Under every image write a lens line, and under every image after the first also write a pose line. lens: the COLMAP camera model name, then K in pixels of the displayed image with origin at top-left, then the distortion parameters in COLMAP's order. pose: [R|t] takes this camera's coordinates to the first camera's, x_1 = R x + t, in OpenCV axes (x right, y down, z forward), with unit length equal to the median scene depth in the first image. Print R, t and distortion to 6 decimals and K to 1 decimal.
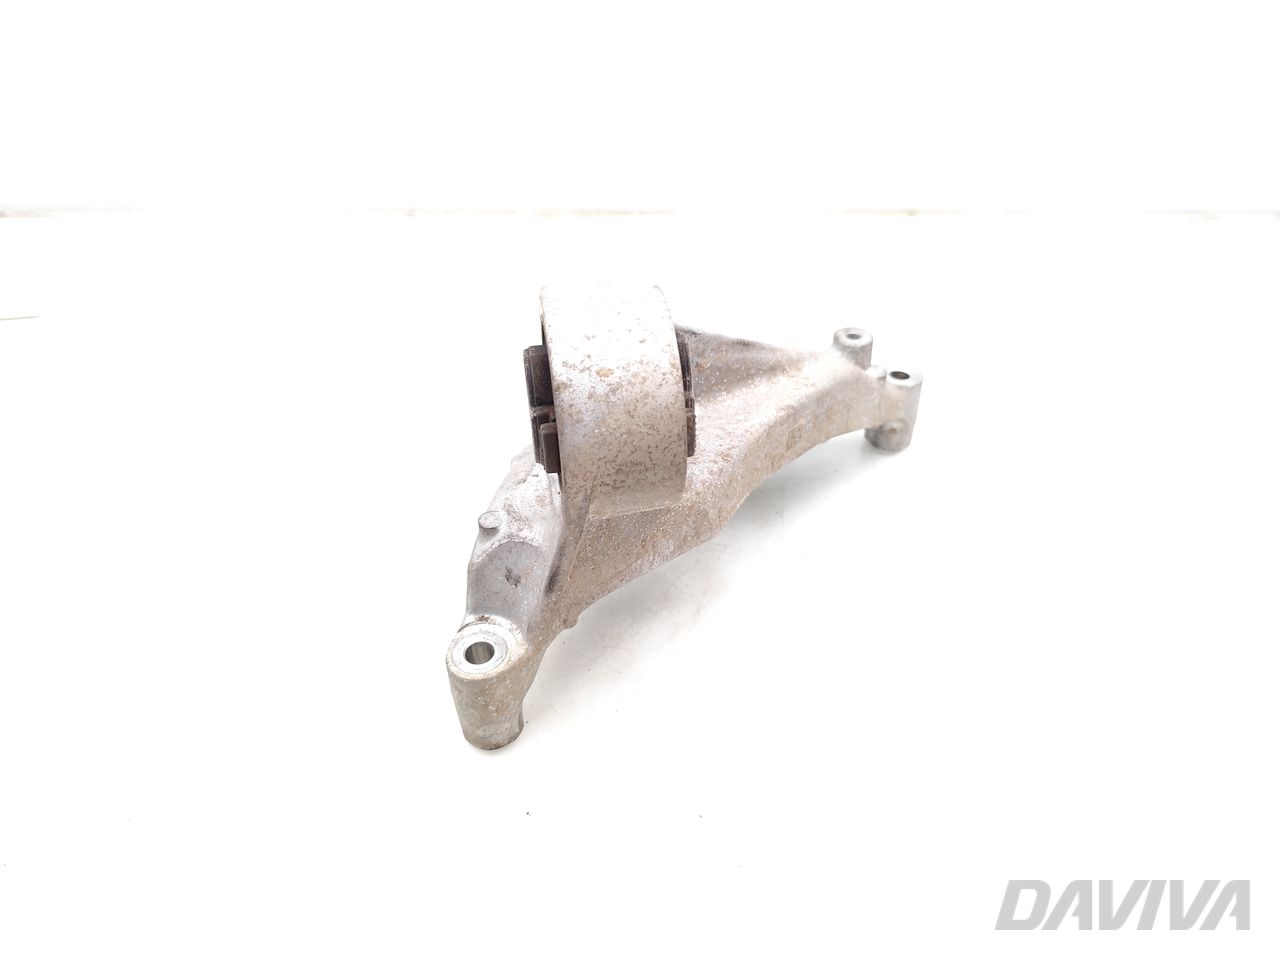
lens RADIAL K [[872.2, 0, 640.0], [0, 872.2, 480.0], [0, 0, 1]] dist [0.066282, -0.001081]
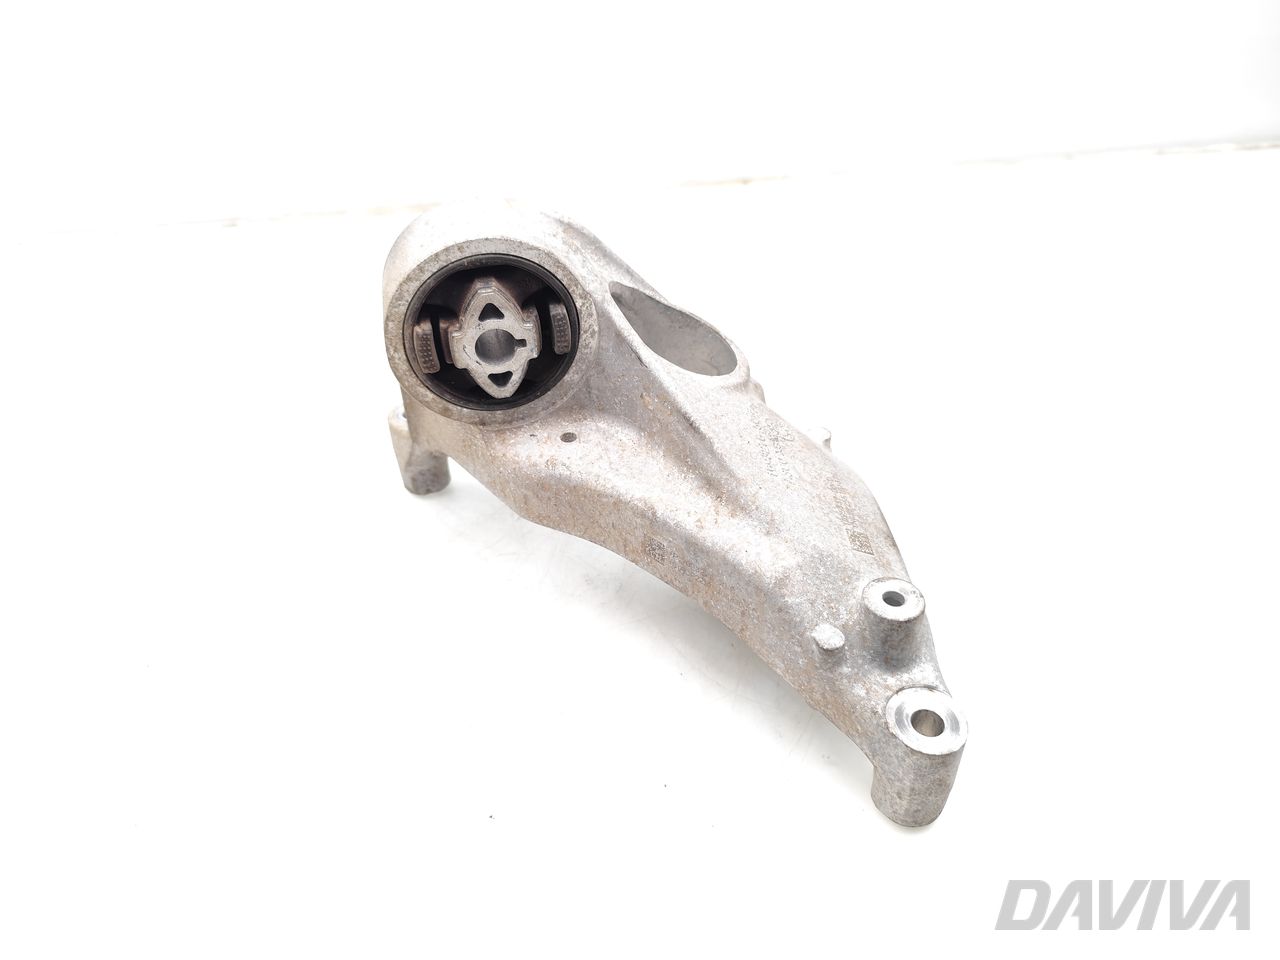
lens RADIAL K [[872.2, 0, 640.0], [0, 872.2, 480.0], [0, 0, 1]] dist [0.066282, -0.001081]
pose [[0.074964, 0.628816, -0.773932, 0.790808], [-0.603838, 0.646268, 0.466602, -0.479014], [0.793574, 0.432351, 0.428150, 0.628385]]
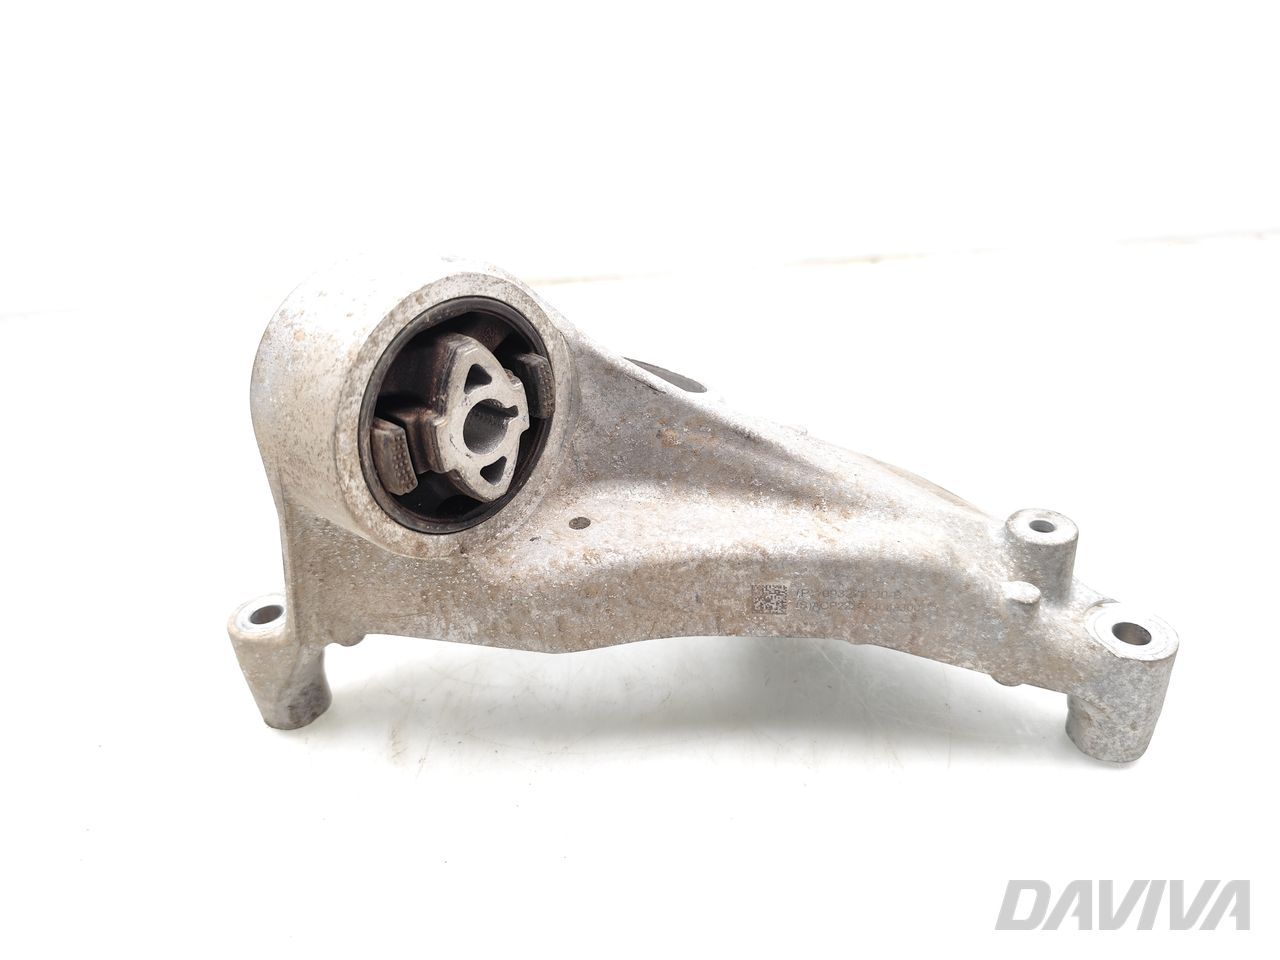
lens RADIAL K [[872.2, 0, 640.0], [0, 872.2, 480.0], [0, 0, 1]] dist [0.066282, -0.001081]
pose [[0.633981, 0.367867, -0.680251, 0.538019], [-0.428850, 0.899215, 0.086599, -0.148234], [0.643550, 0.236823, 0.727845, 0.461582]]
